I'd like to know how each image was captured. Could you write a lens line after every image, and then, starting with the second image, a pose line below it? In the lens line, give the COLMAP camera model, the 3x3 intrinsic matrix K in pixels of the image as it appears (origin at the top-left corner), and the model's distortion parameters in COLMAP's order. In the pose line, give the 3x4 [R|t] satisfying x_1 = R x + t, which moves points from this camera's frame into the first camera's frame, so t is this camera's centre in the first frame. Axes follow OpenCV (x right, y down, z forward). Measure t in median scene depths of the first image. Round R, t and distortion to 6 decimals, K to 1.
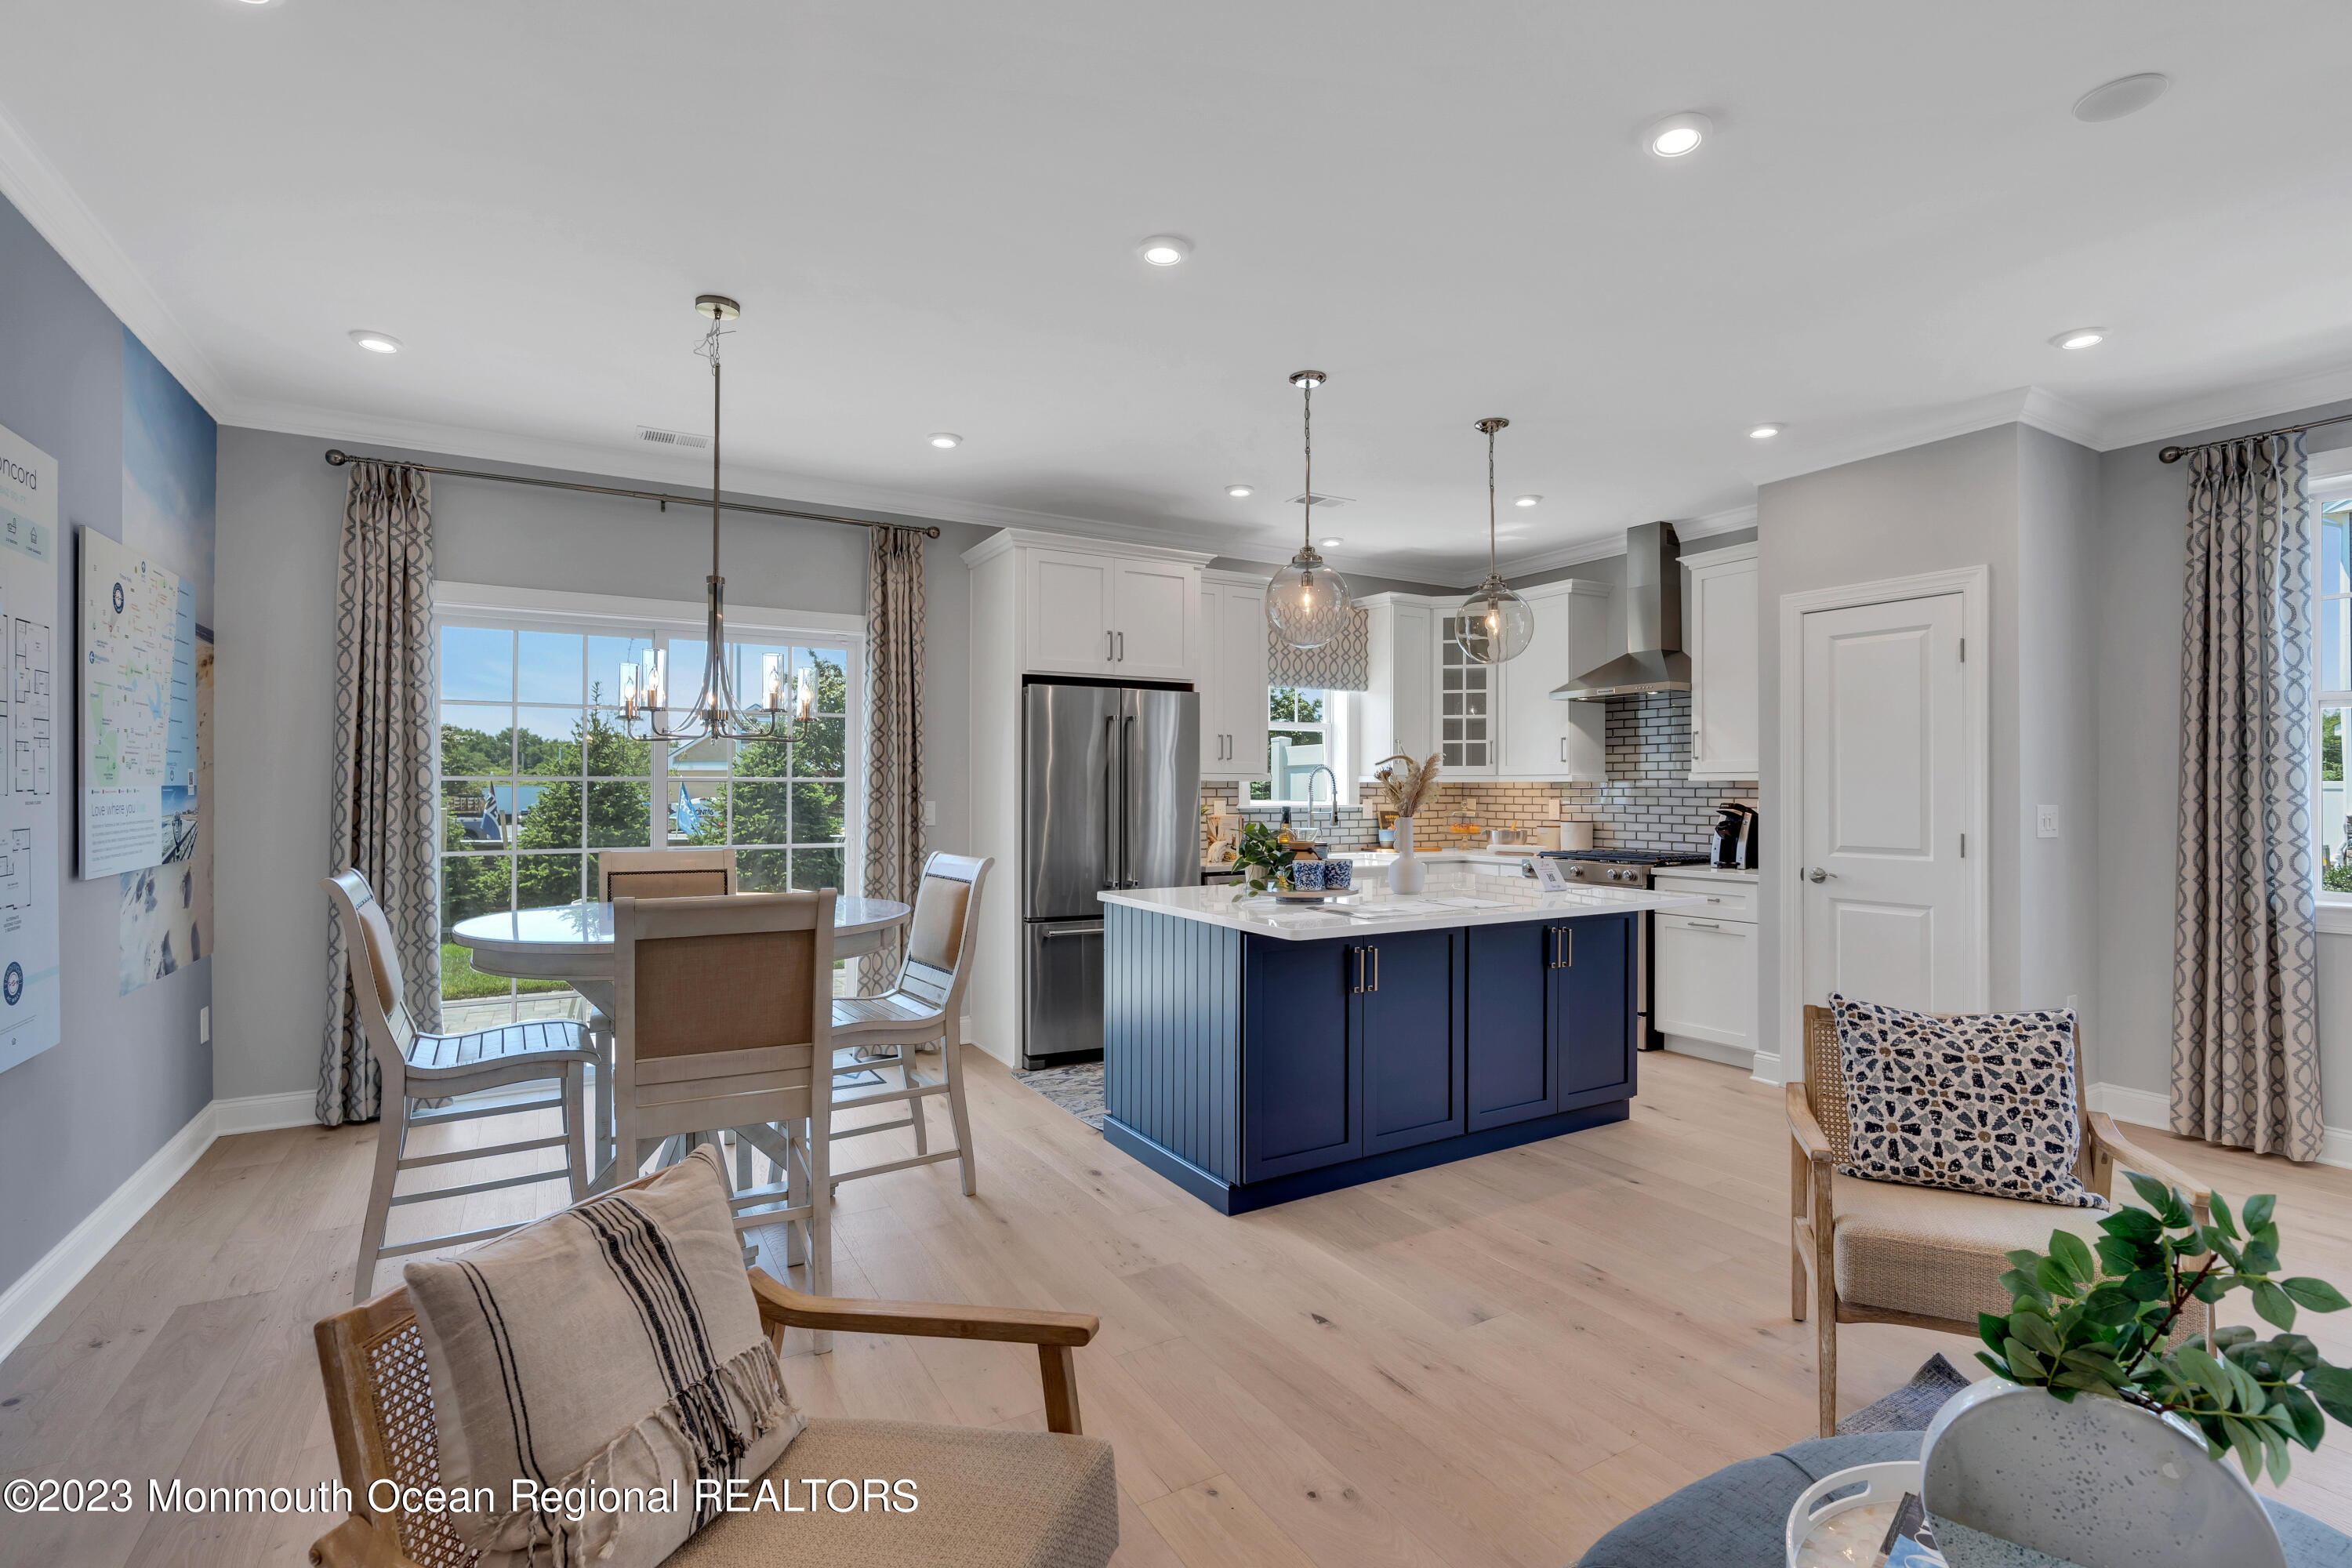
lens RADIAL K [[1049.6, 0, 1176.0], [0, 1049.6, 784.0], [0, 0, 1]] dist [0.000265, 0.000137]
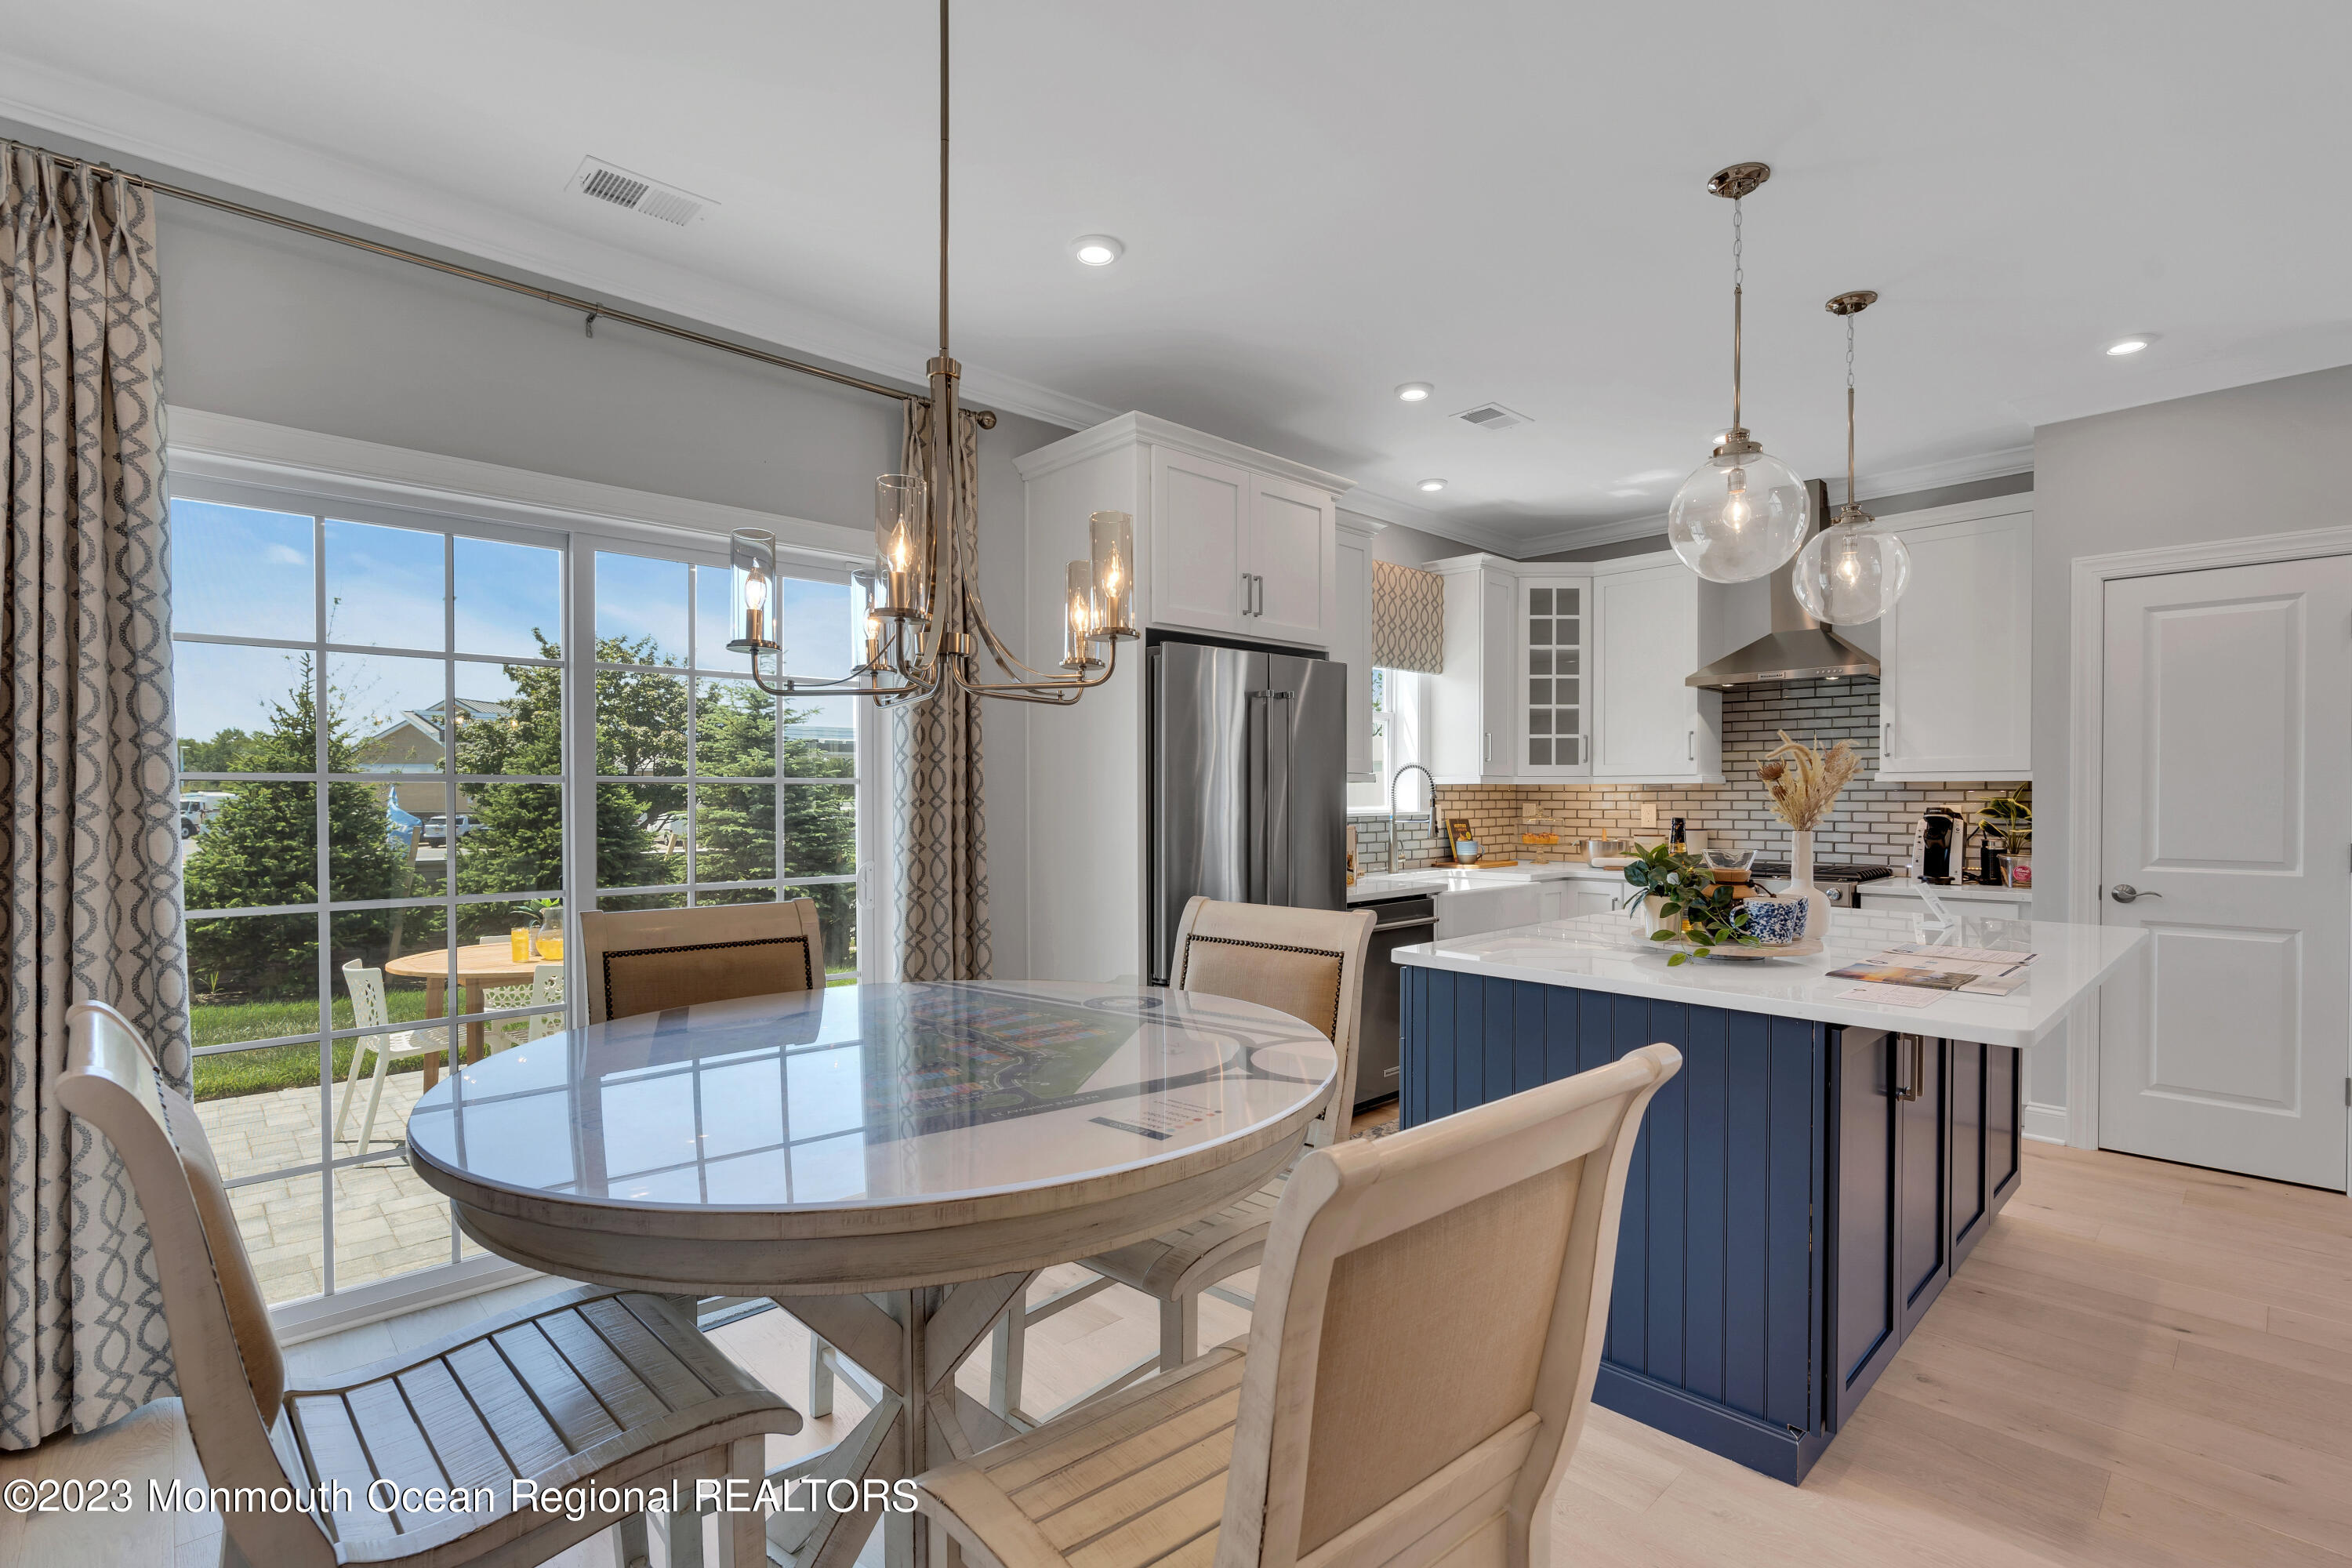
lens RADIAL K [[1060.9, 0, 1179.8], [0, 1060.9, 807.3], [0, 0, 1]] dist [-0.001484, 0.000121]
pose [[0.974876, -0.005939, 0.222668, -0.265894], [0.001937, 0.999833, 0.018188, 0.001093], [-0.222739, -0.017300, 0.974725, 0.293292]]
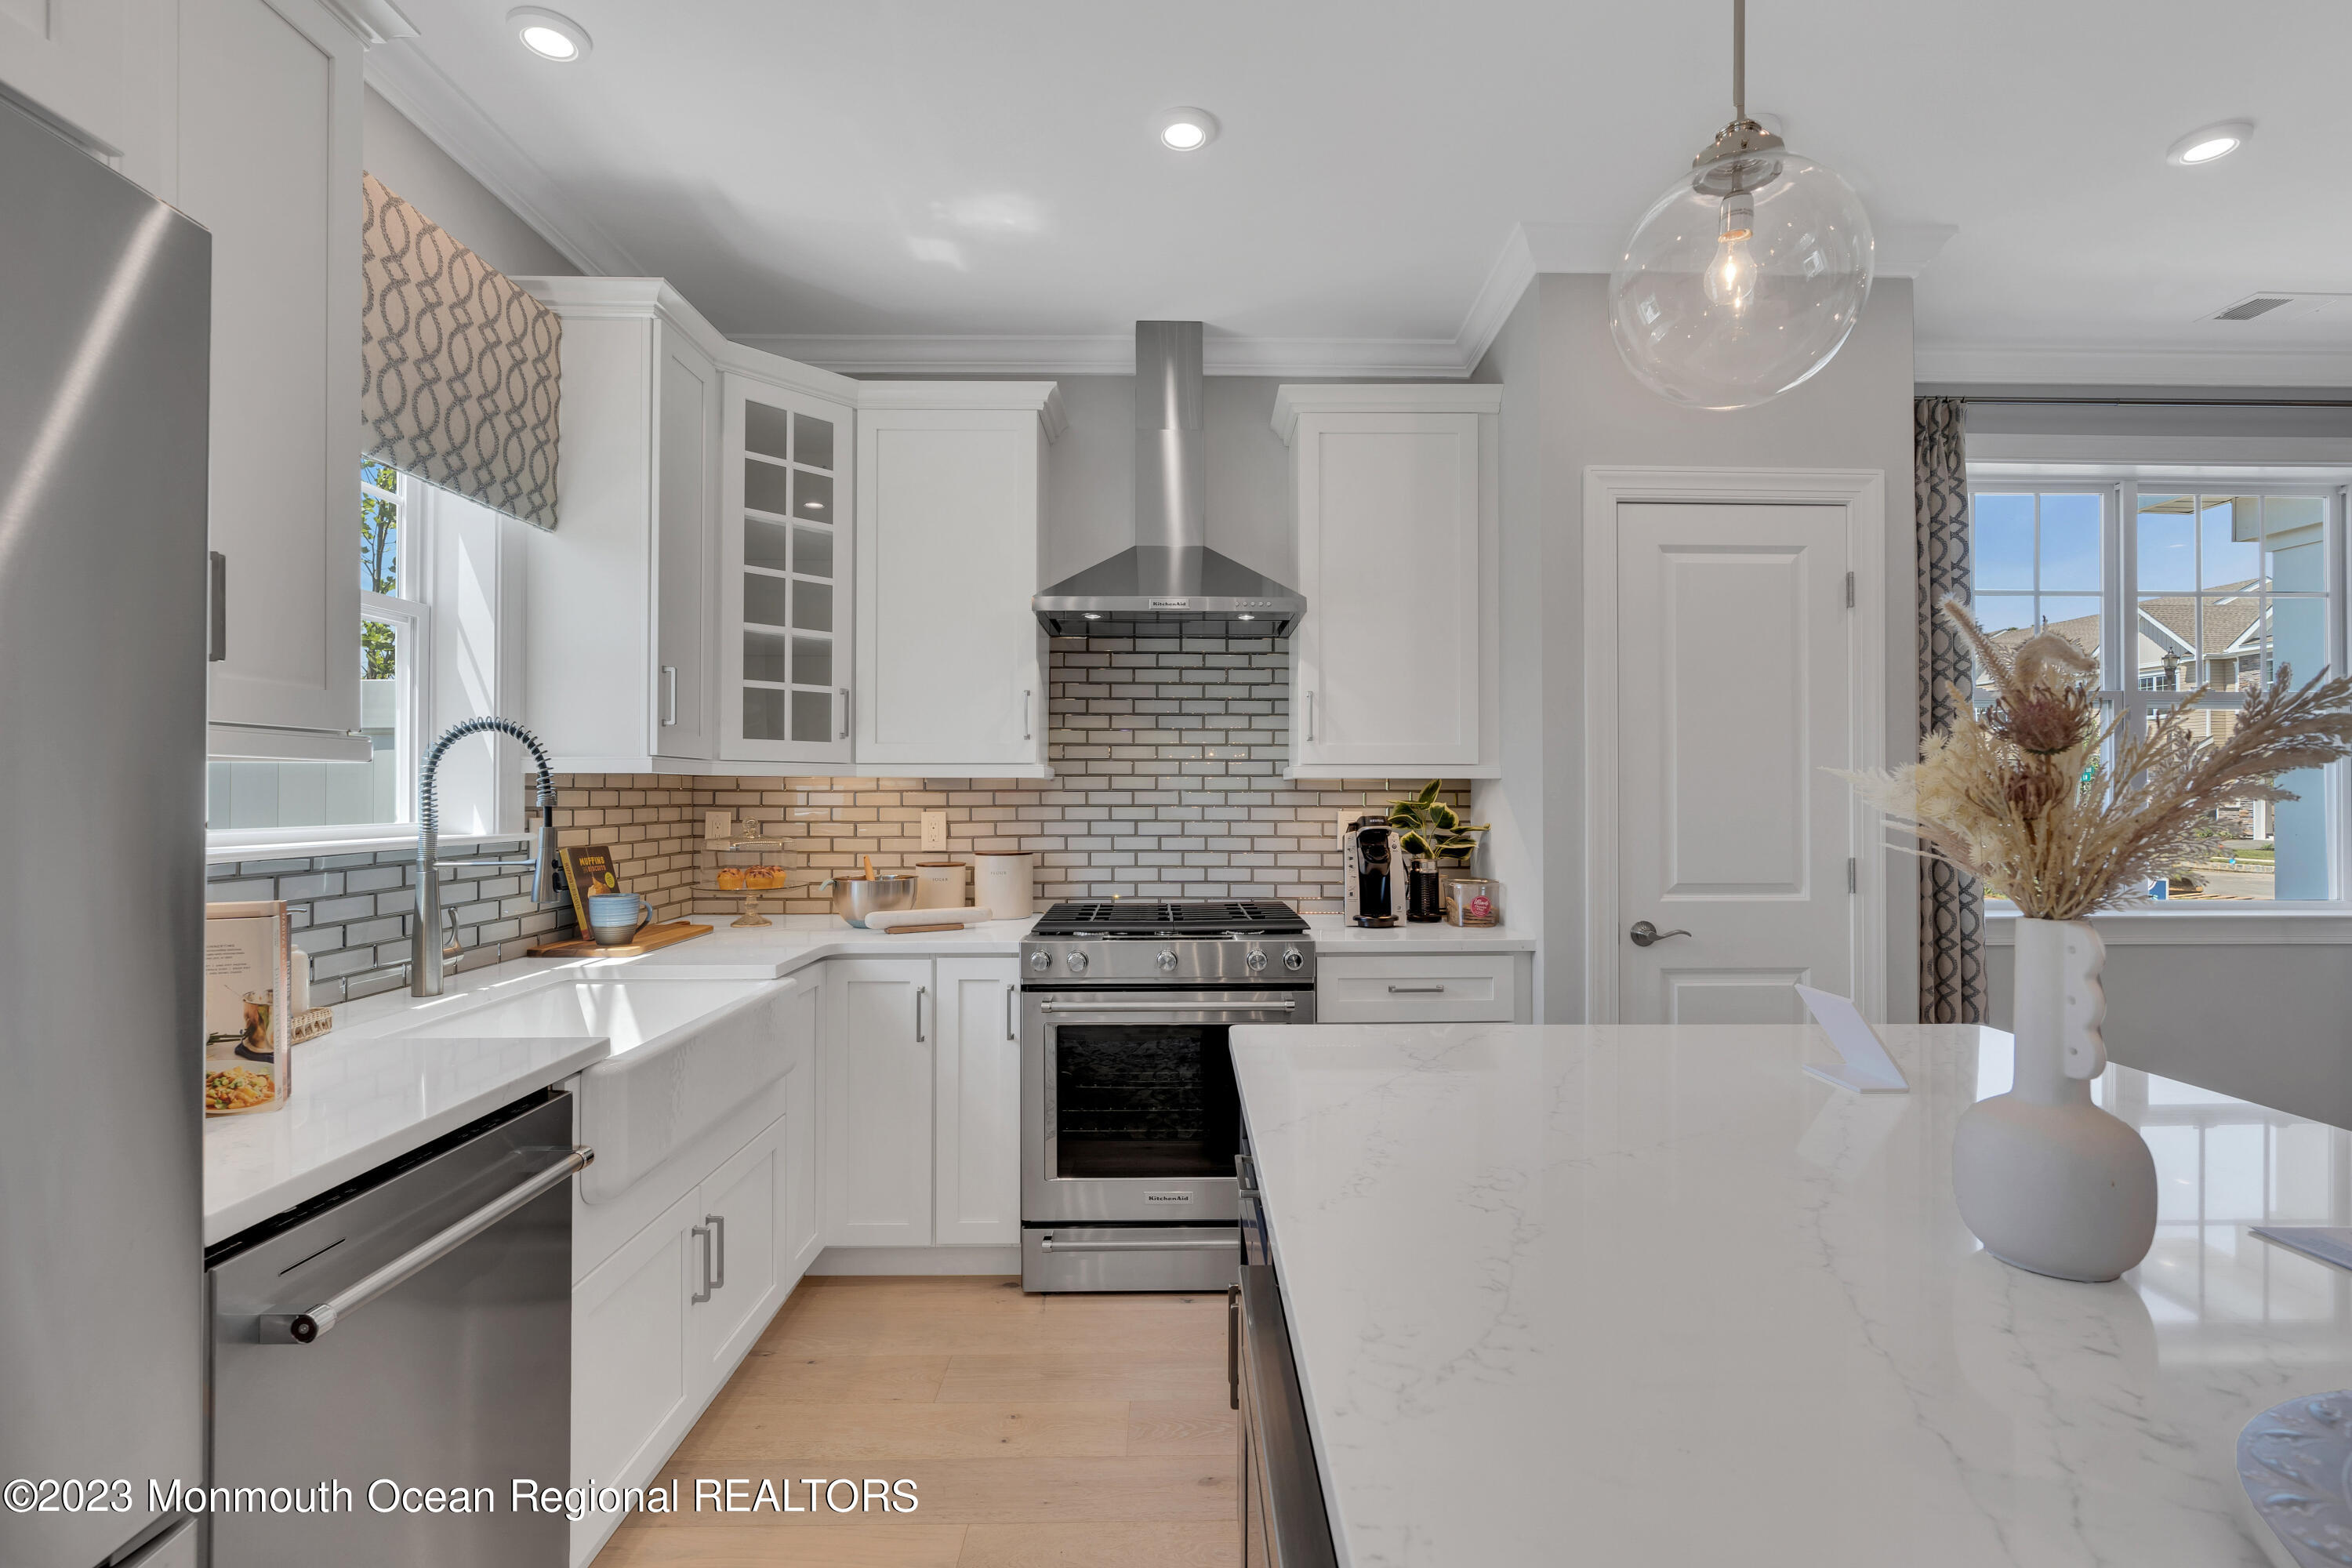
lens RADIAL K [[1049.6, 0, 1176.0], [0, 1049.6, 784.0], [0, 0, 1]] dist [0.000265, 0.000137]
pose [[0.493565, 0.007212, 0.869679, -0.045843], [-0.004996, 0.999973, -0.005456, 0.003974], [-0.869695, -0.001652, 0.493587, 0.797128]]
